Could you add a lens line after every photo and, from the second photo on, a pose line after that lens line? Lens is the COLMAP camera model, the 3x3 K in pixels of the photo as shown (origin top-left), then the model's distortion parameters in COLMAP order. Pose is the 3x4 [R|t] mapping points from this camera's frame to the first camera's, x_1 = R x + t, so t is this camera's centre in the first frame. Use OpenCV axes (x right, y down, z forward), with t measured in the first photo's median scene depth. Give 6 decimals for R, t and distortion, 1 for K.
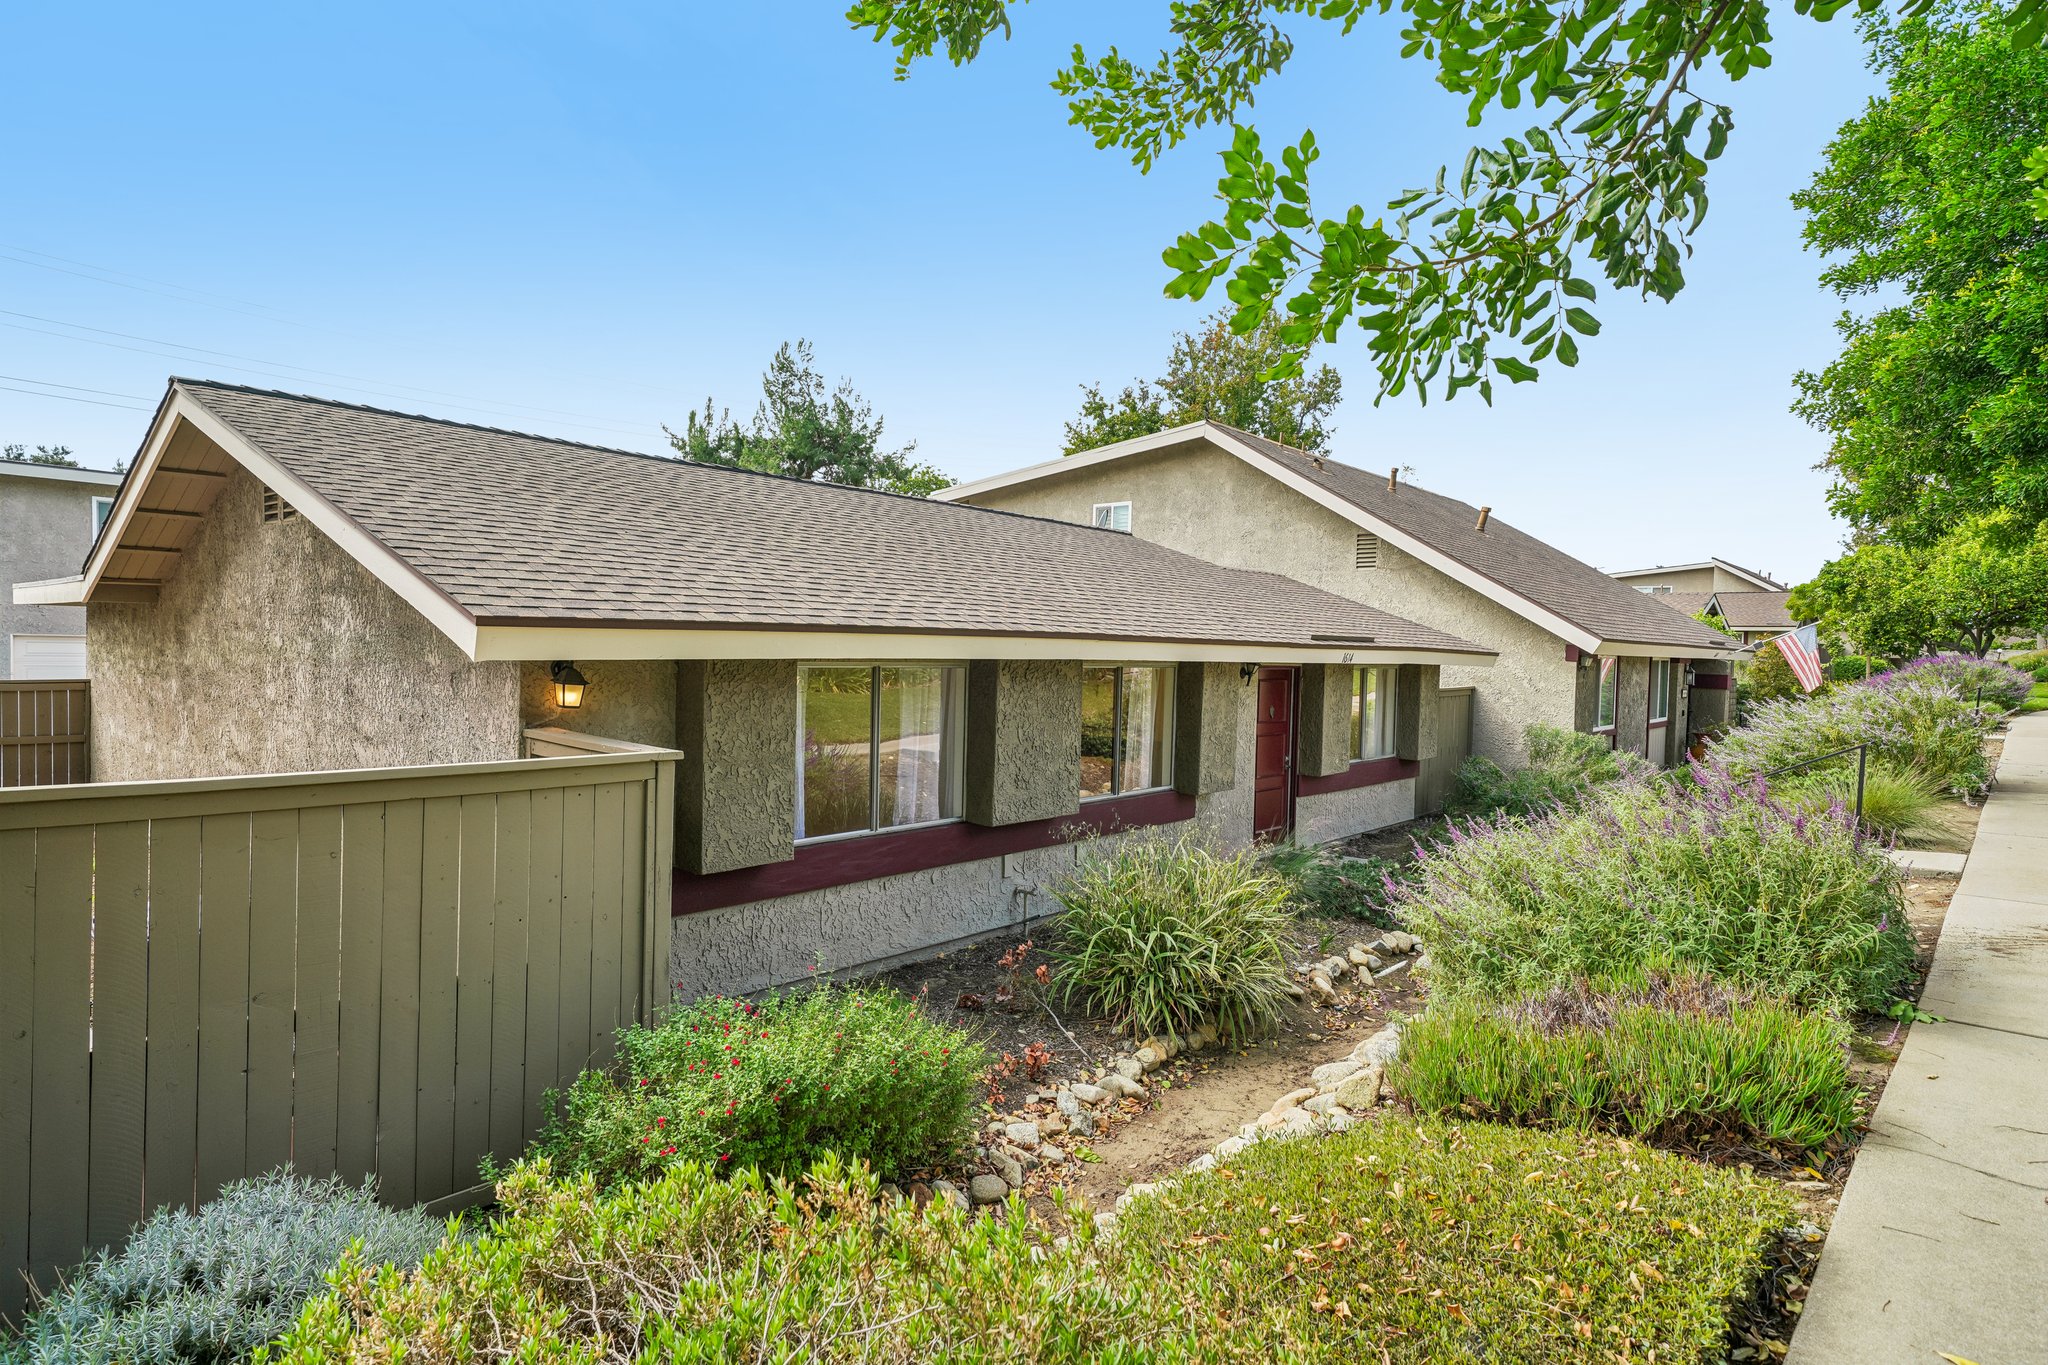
lens RADIAL K [[1088.7, 0, 1024.0], [0, 1088.7, 682.5], [0, 0, 1]] dist [0.020421, -0.000033]
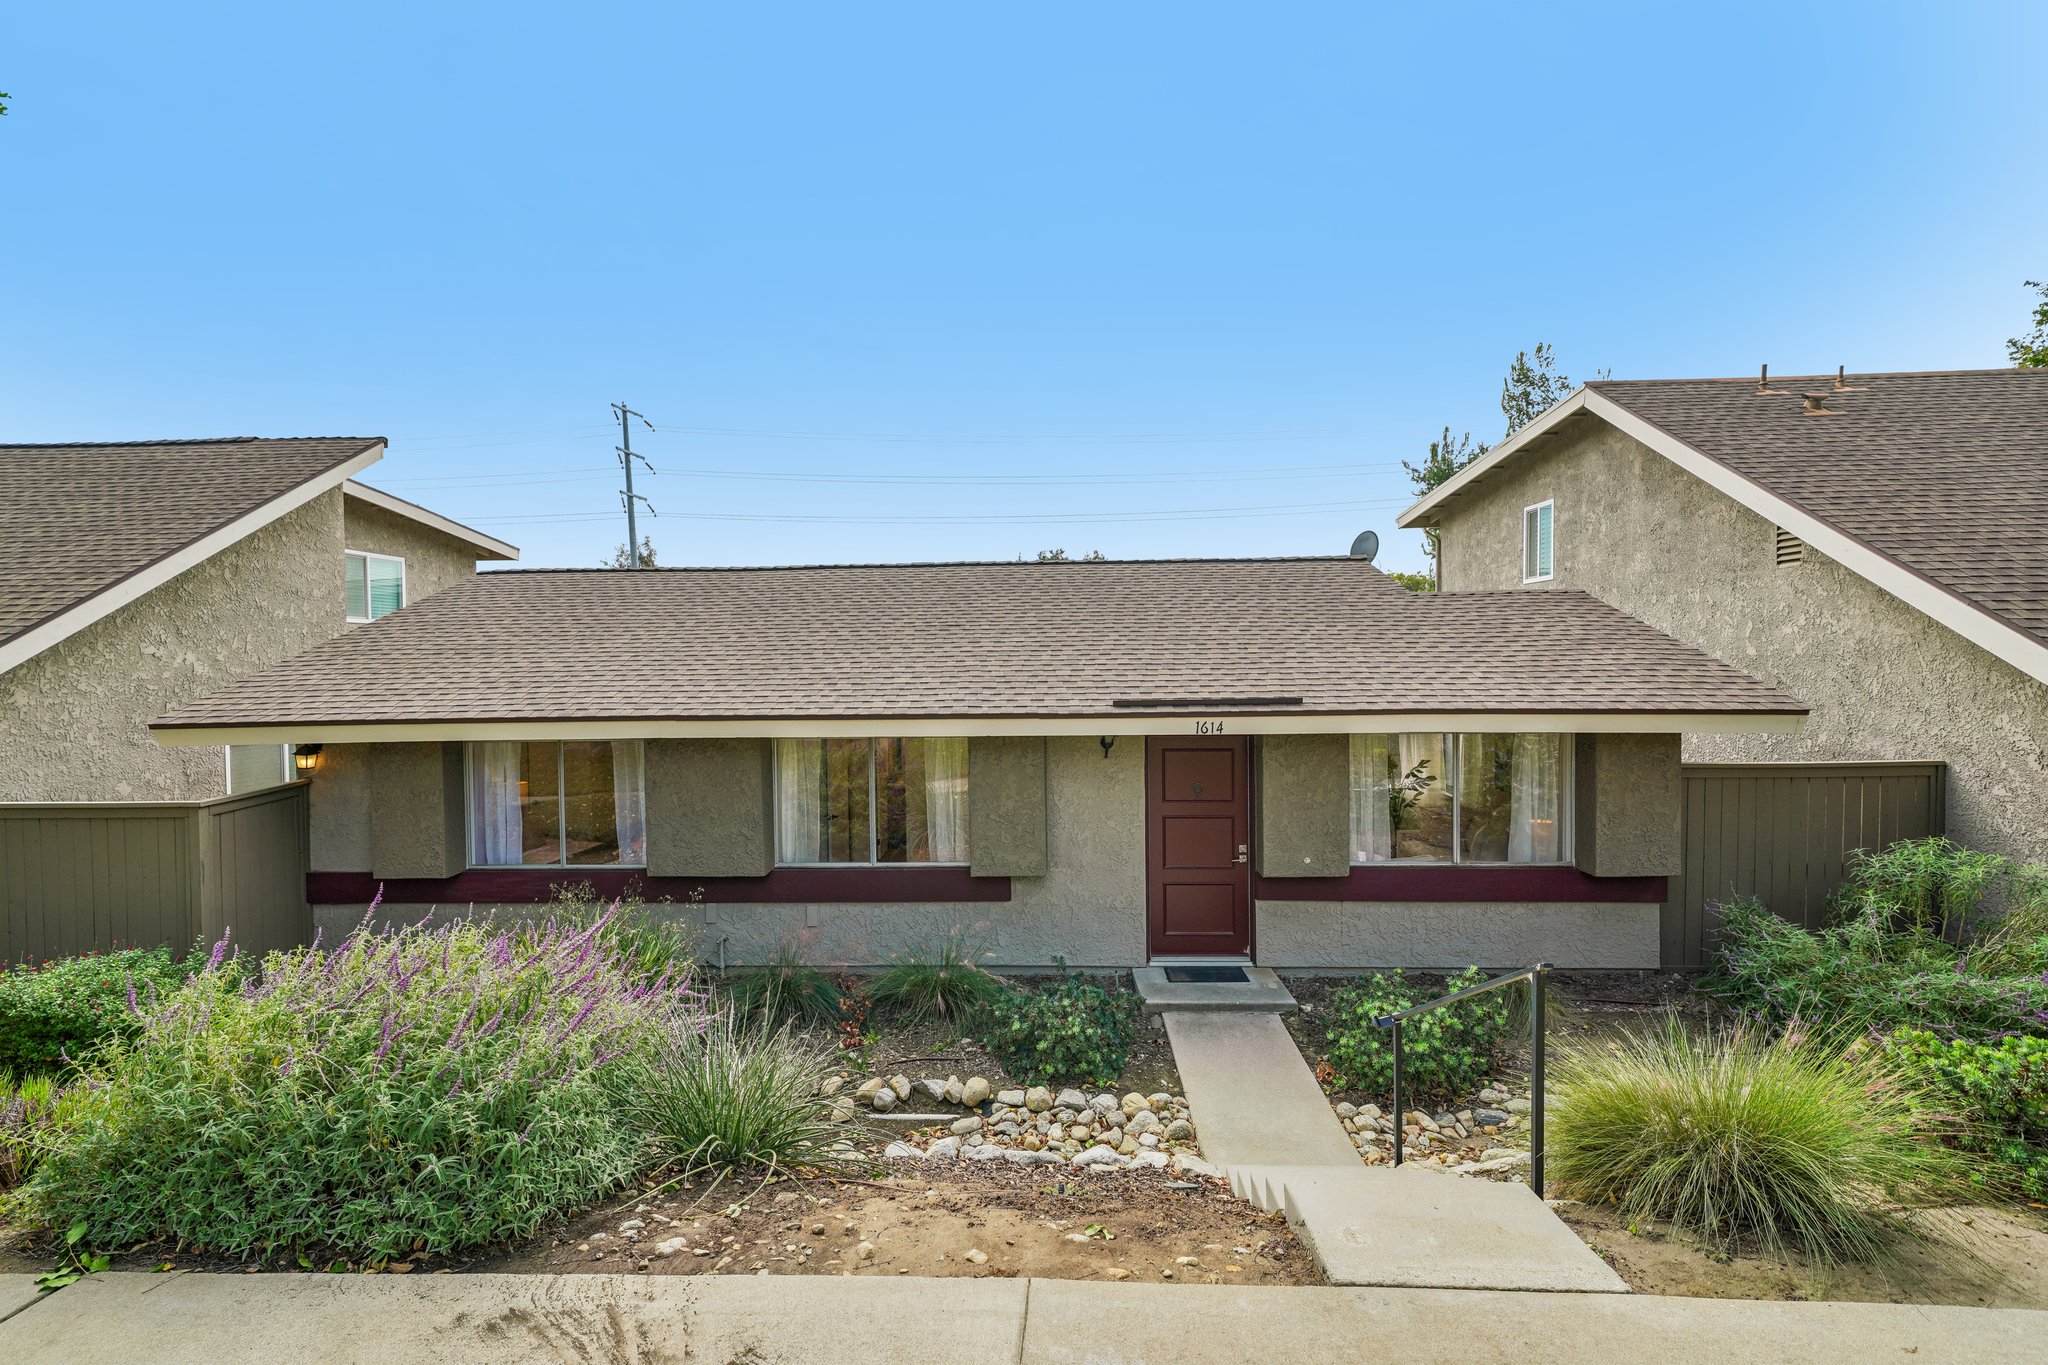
lens RADIAL K [[1000.5, 0, 1024.0], [0, 1000.5, 682.5], [0, 0, 1]] dist [0.010169, 0.000103]
pose [[0.623648, -0.011612, -0.781619, 0.595542], [0.001614, 0.999907, -0.013567, -0.034745], [0.781703, 0.007200, 0.623609, 0.353220]]
